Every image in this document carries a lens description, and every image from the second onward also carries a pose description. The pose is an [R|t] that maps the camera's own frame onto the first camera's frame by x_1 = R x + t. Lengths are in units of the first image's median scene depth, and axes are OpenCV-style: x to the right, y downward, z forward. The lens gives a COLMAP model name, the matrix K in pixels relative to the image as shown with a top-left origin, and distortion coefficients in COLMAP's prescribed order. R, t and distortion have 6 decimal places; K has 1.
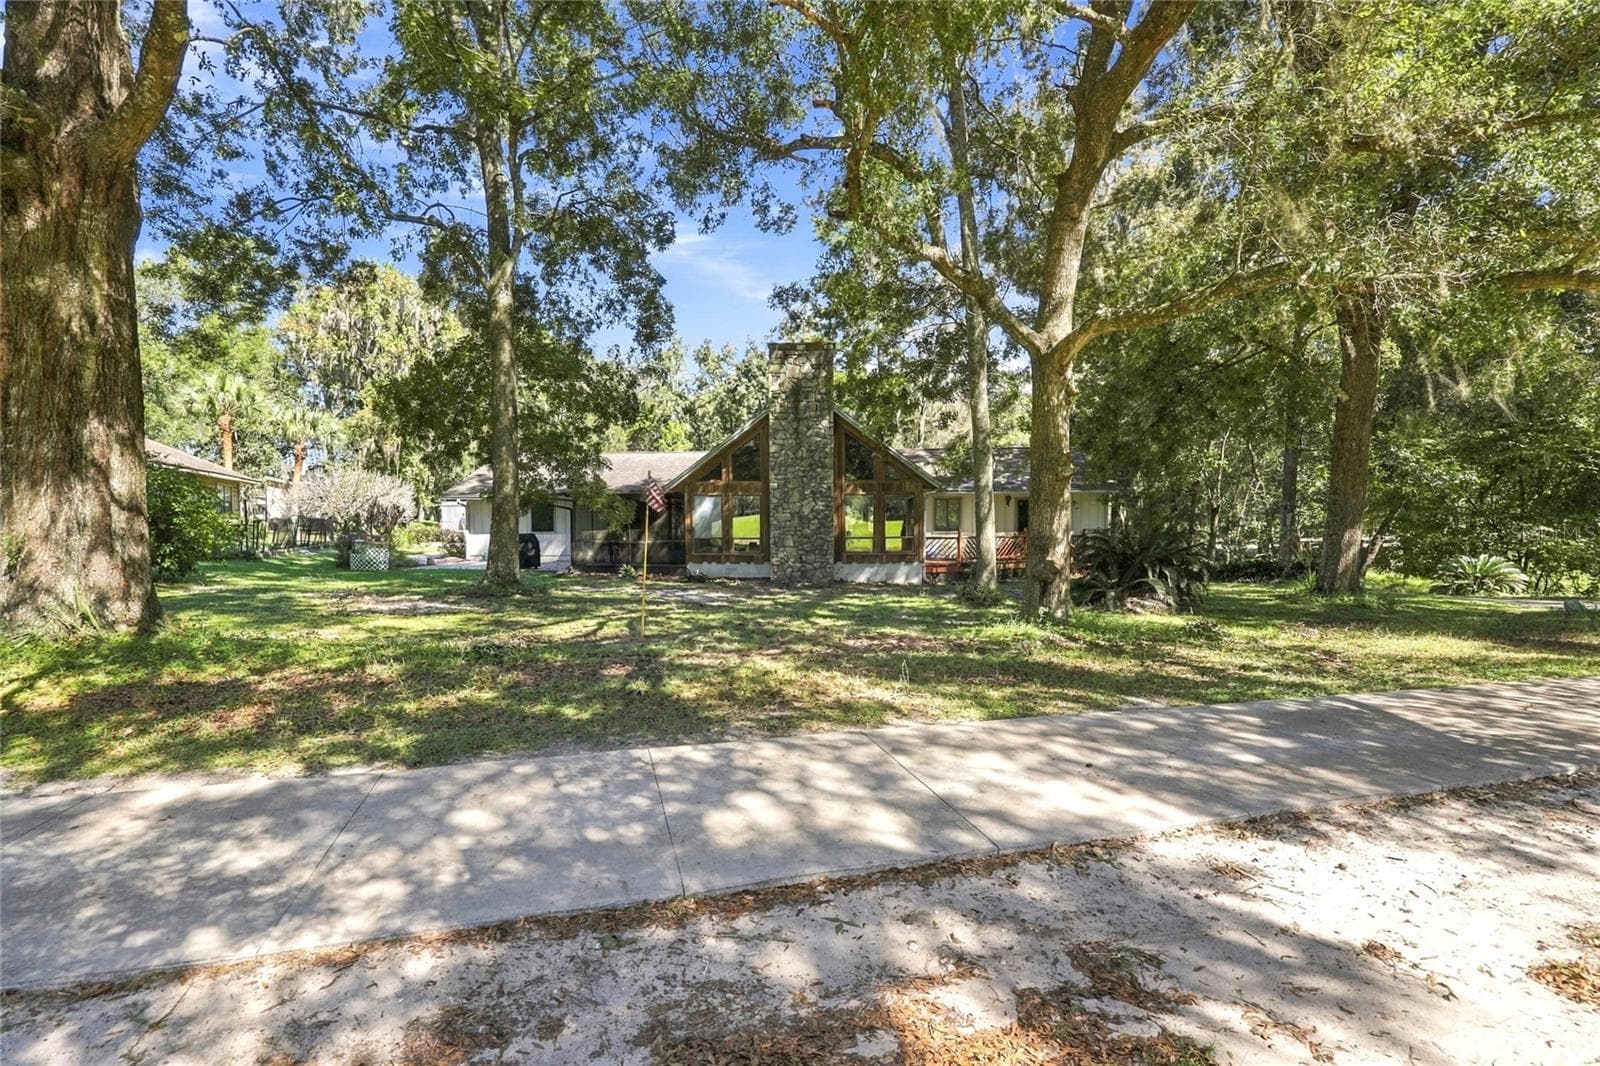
lens RADIAL K [[657.8, 0, 800.4], [0, 657.8, 534.4], [0, 0, 1]] dist [-0.000171, -0.000003]
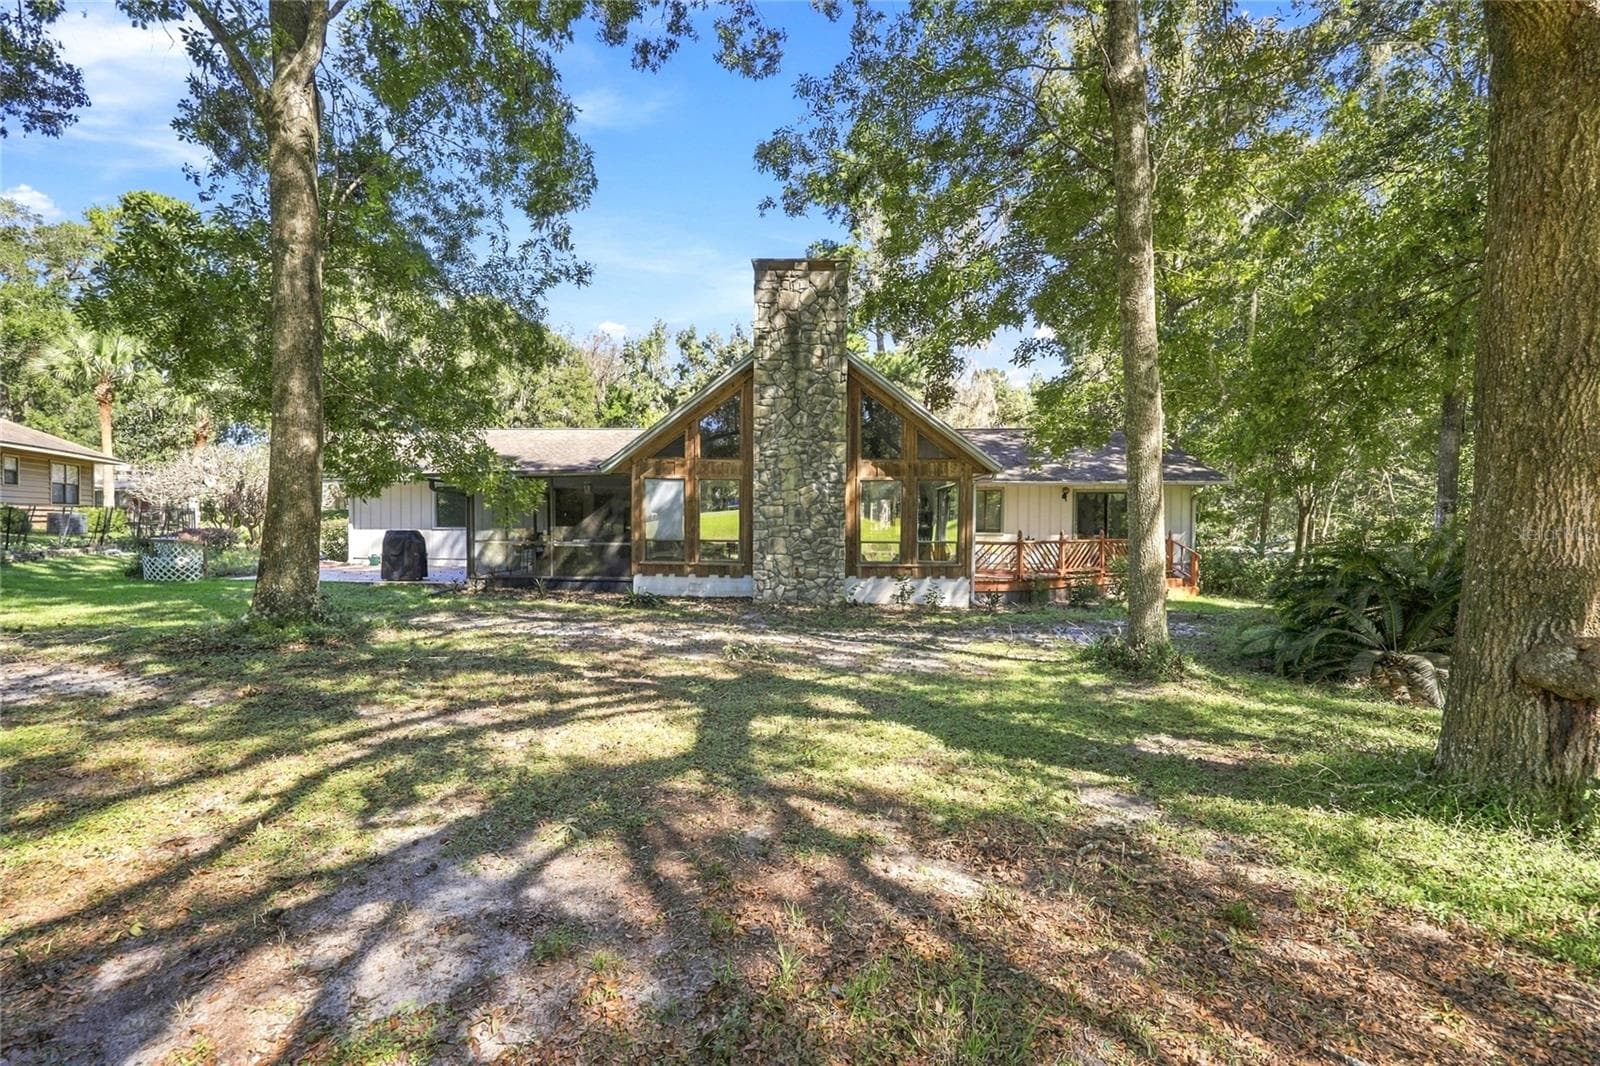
lens RADIAL K [[657.8, 0, 800.4], [0, 657.8, 528.2], [0, 0, 1]] dist [-0.000171, -0.000003]
pose [[0.999652, 0.011517, 0.023743, -0.012234], [-0.011360, 0.999913, -0.006733, -0.003067], [-0.023819, 0.006461, 0.999695, 0.295678]]
